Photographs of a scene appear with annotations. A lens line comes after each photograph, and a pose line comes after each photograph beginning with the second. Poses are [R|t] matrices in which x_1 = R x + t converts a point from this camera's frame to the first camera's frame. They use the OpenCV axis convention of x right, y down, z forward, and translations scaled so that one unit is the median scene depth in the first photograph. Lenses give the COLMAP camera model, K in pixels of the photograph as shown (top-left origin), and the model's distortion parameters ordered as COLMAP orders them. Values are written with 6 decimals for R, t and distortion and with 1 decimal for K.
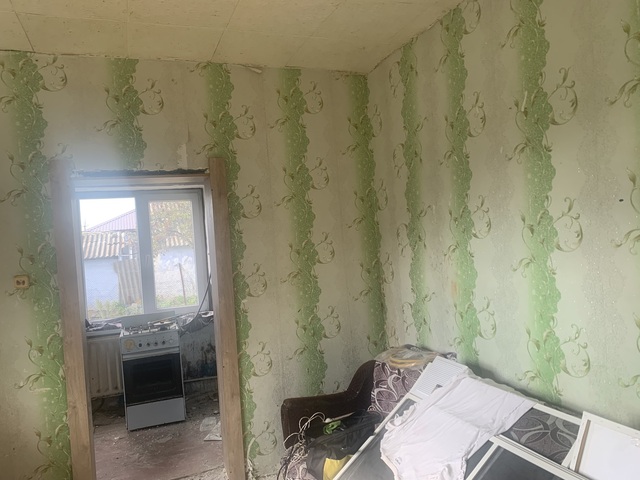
lens RADIAL K [[490.0, 0, 317.0], [0, 490.0, 243.5], [0, 0, 1]] dist [0.026239, -0.022429]
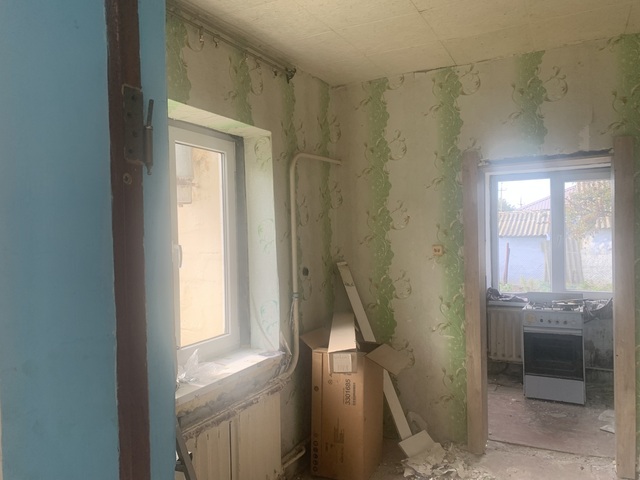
lens RADIAL K [[490.0, 0, 317.0], [0, 490.0, 243.5], [0, 0, 1]] dist [0.026239, -0.022429]
pose [[0.672779, 0.068381, -0.736677, 0.085893], [-0.036299, 0.997571, 0.059448, -0.002439], [0.738953, -0.013255, 0.673627, -0.061780]]
